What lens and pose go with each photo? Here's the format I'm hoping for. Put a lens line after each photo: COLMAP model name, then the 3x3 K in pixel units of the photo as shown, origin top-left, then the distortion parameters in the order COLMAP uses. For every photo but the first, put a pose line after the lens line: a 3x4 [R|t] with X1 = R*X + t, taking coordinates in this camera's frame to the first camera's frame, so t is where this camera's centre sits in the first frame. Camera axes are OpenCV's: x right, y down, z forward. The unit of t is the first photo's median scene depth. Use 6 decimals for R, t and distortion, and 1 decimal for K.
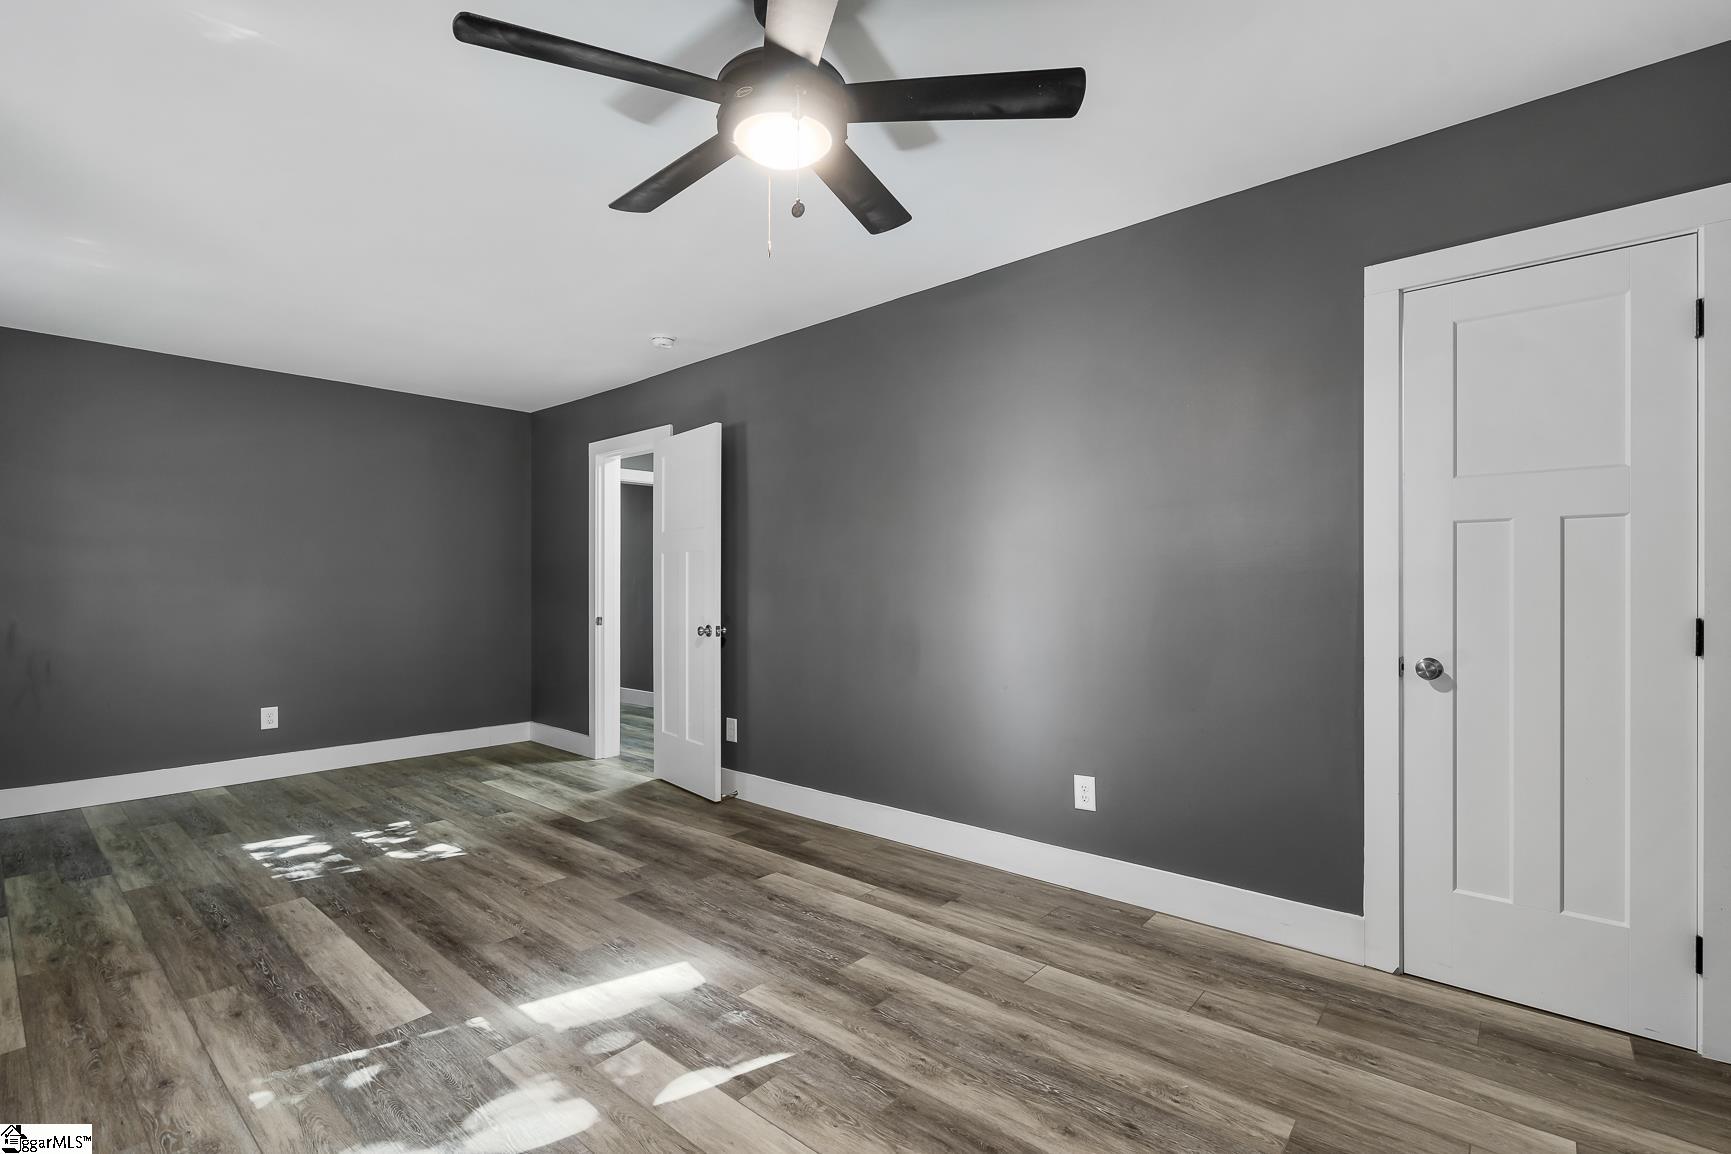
lens RADIAL K [[797.1, 0, 865.6], [0, 797.1, 589.7], [0, 0, 1]] dist [-0.000732, 0.000233]
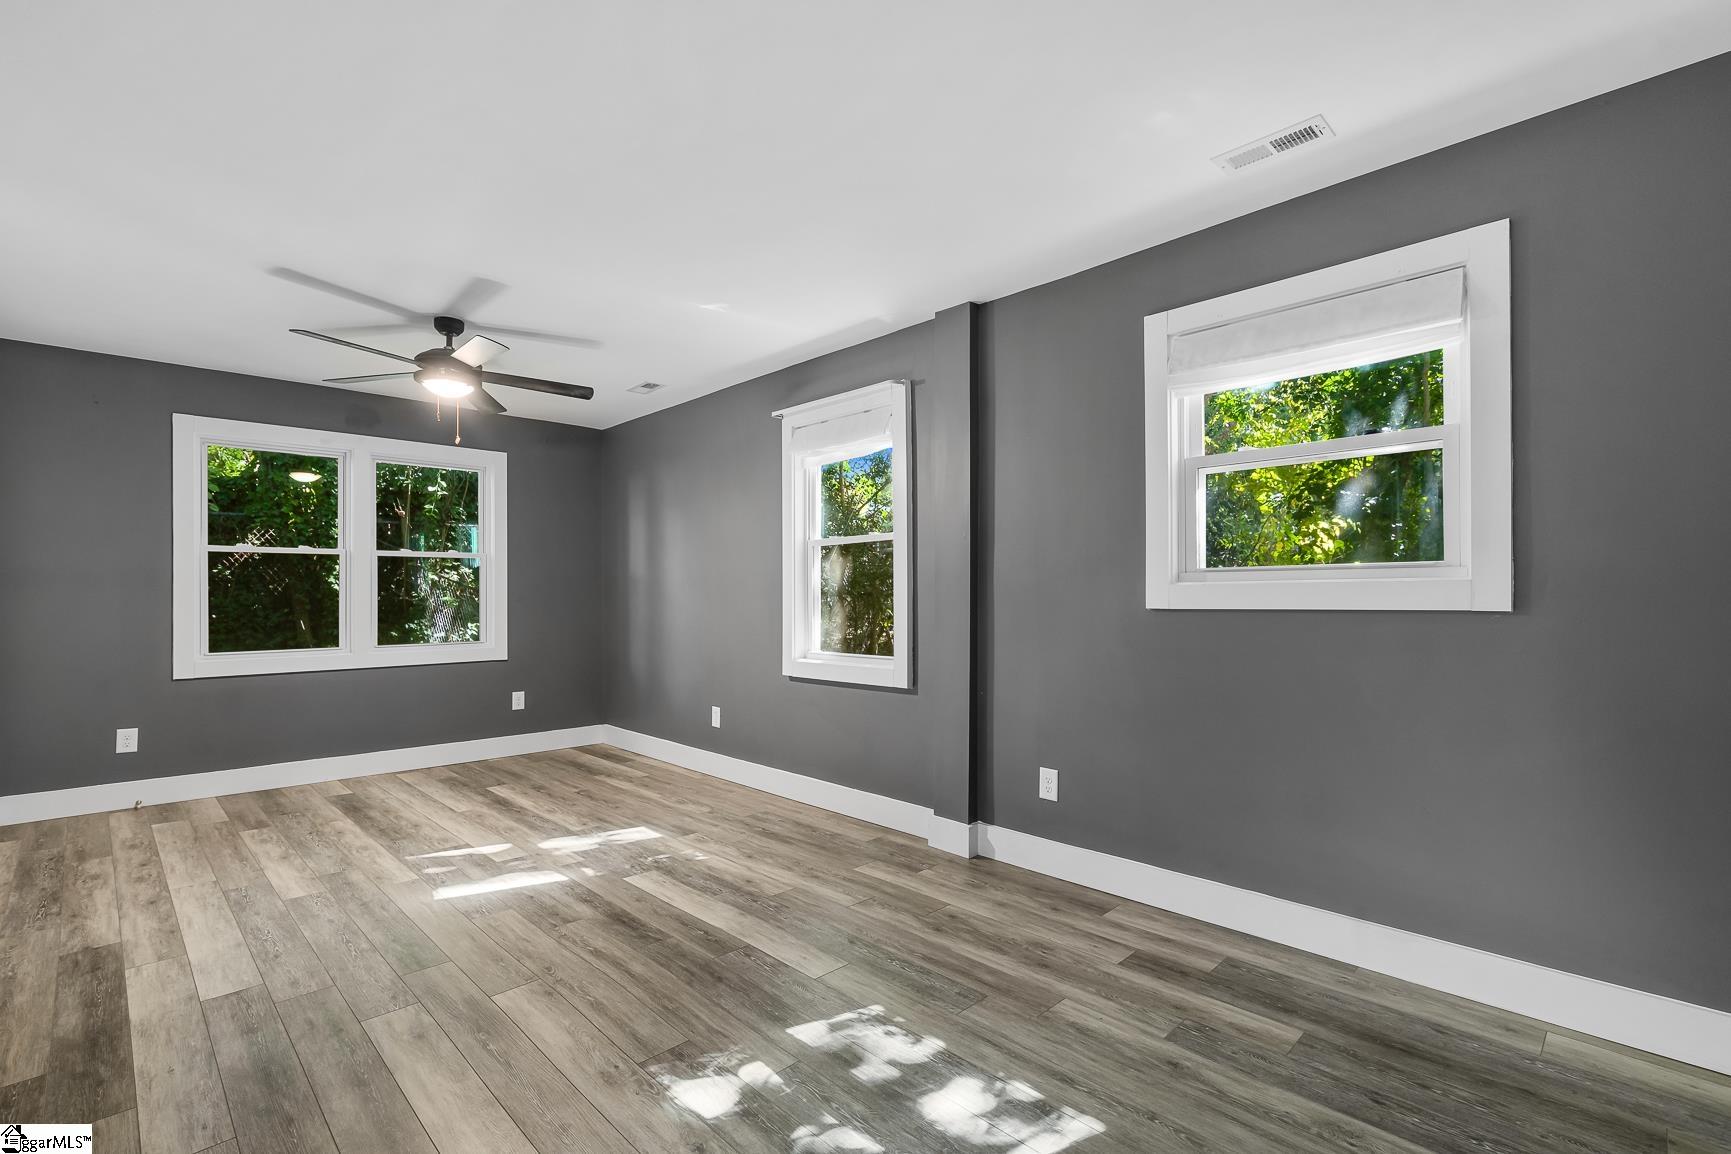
lens RADIAL K [[797.1, 0, 865.6], [0, 797.1, 589.7], [0, 0, 1]] dist [-0.000732, 0.000233]
pose [[-0.996757, 0.004564, 0.080341, -0.955509], [0.004257, 0.999983, -0.003995, -0.005366], [-0.080358, -0.003640, -0.996759, 2.092863]]
